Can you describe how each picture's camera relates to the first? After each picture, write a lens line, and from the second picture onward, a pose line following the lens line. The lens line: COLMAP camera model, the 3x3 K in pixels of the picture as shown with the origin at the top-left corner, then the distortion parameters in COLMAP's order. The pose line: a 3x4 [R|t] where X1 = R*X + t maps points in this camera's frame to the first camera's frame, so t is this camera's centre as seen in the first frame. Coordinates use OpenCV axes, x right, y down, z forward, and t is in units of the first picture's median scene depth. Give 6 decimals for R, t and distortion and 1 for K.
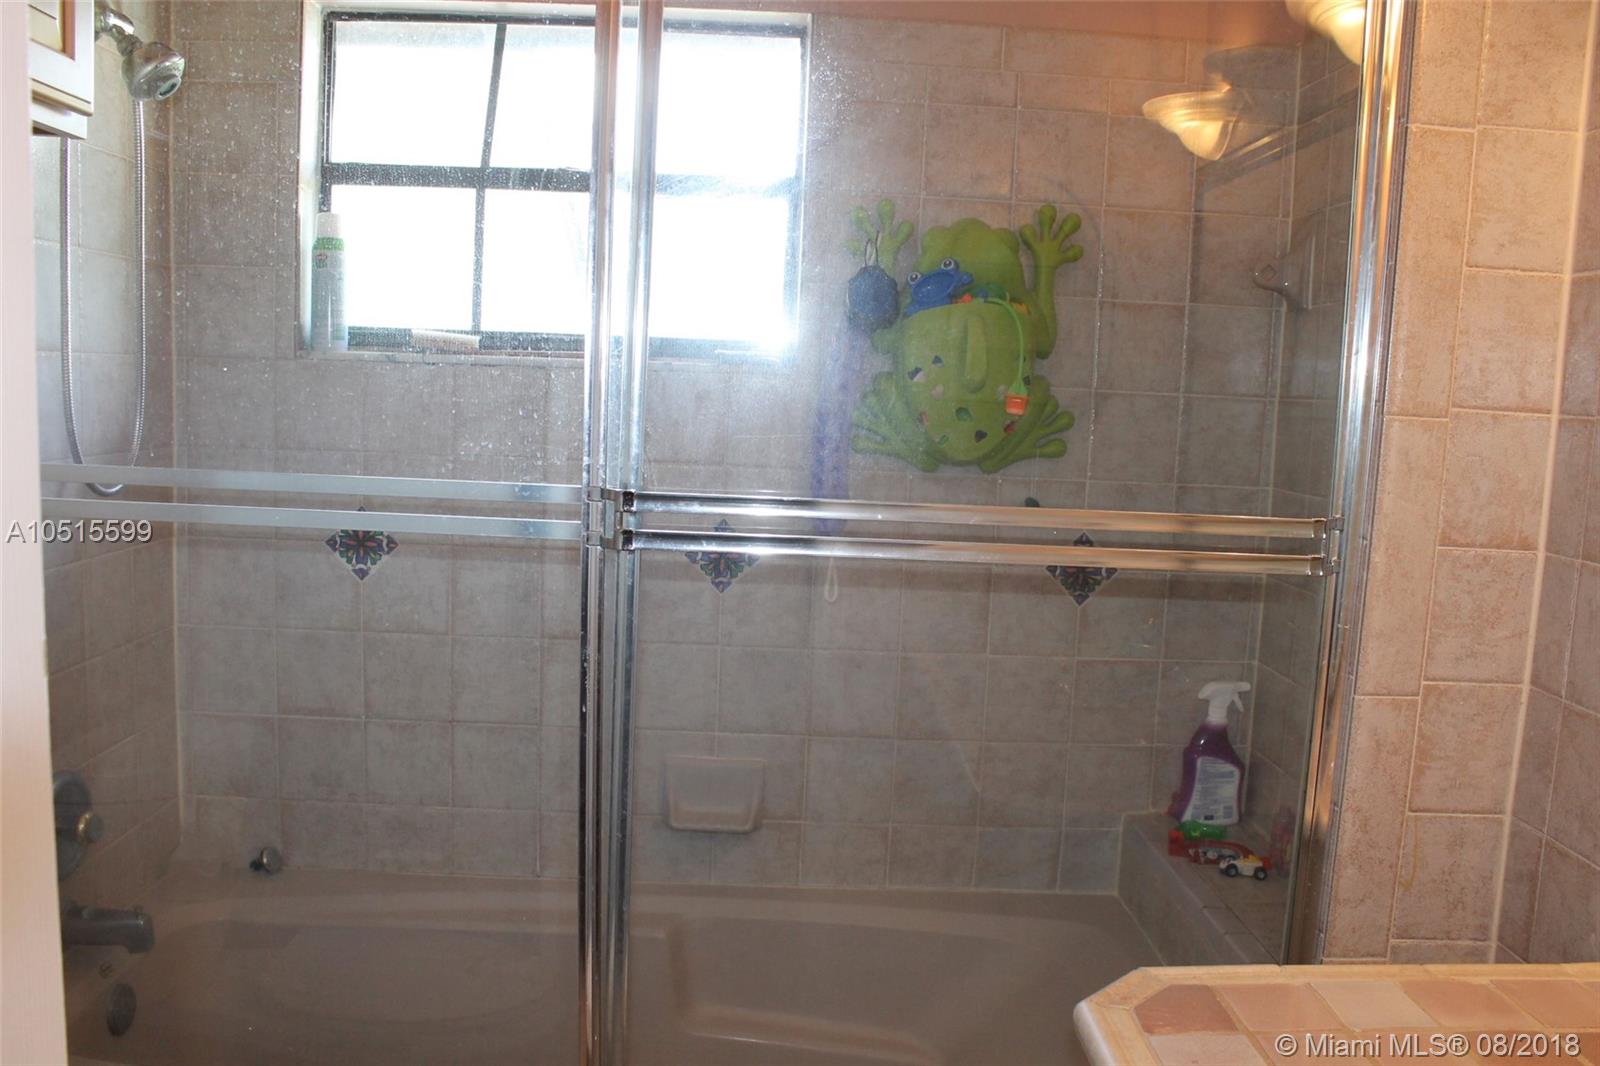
lens RADIAL K [[1351.8, 0, 796.9], [0, 1351.8, 547.7], [0, 0, 1]] dist [-0.170134, 0.146941]
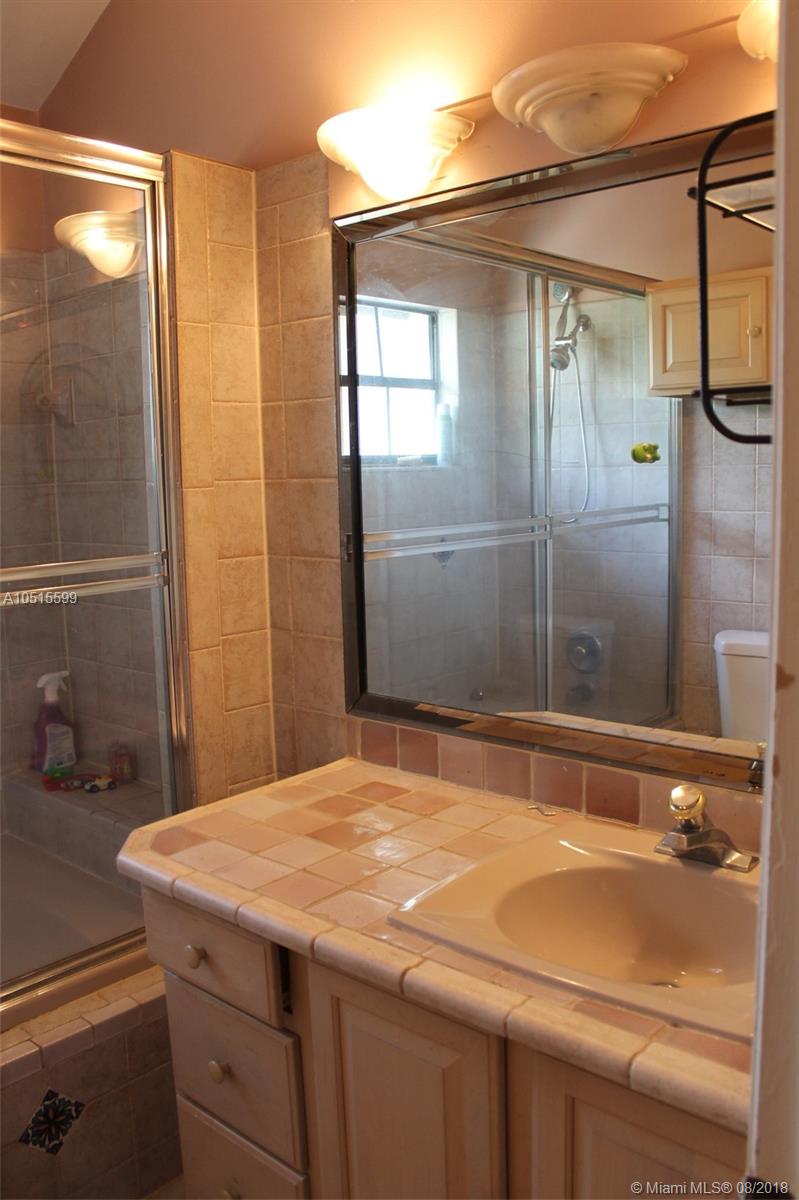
lens RADIAL K [[1013.9, 0, 415.0], [0, 1013.9, 602.8], [0, 0, 1]] dist [-0.170134, 0.146941]
pose [[0.673488, -0.155246, 0.722712, -0.312012], [0.142703, 0.986612, 0.078951, -0.012809], [-0.725293, 0.049961, 0.686625, -0.119157]]
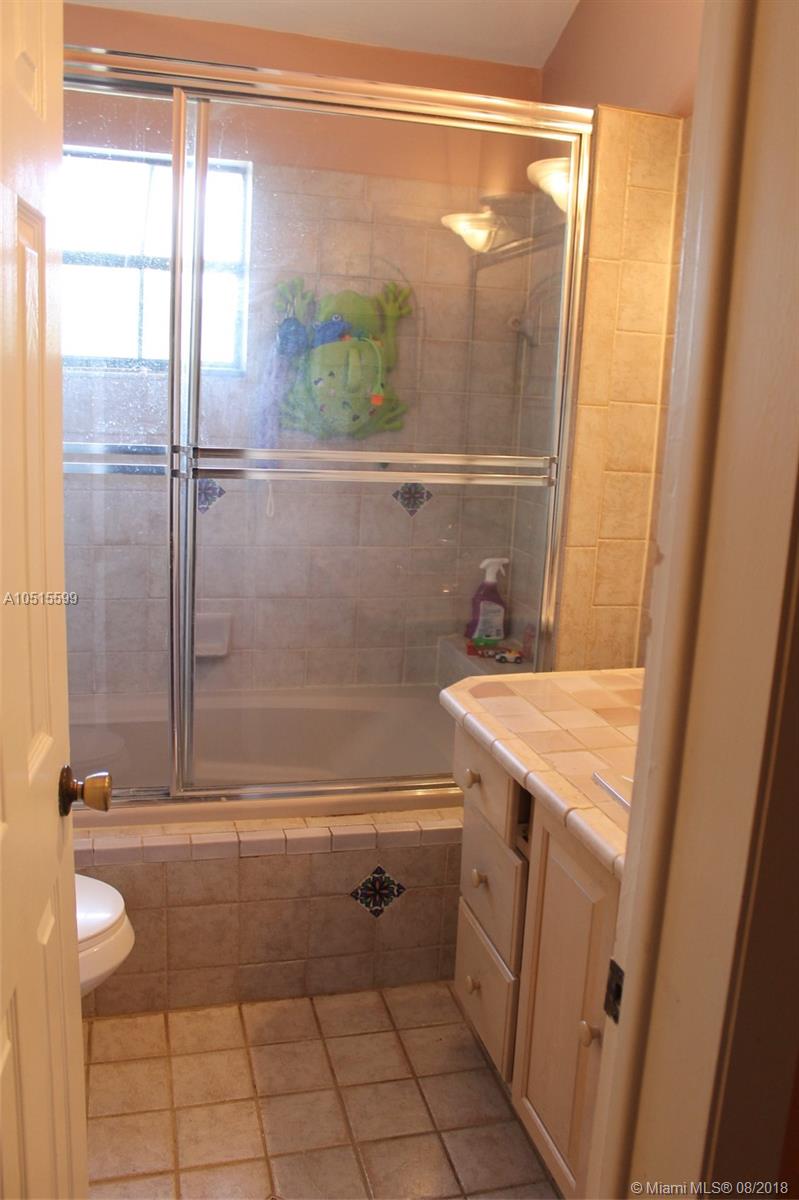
lens RADIAL K [[1013.9, 0, 415.0], [0, 1013.9, 602.8], [0, 0, 1]] dist [-0.170134, 0.146941]
pose [[0.968181, -0.045845, 0.246014, -0.170463], [0.022488, 0.995038, 0.096926, 0.042363], [-0.249237, -0.088309, 0.964408, -0.412152]]
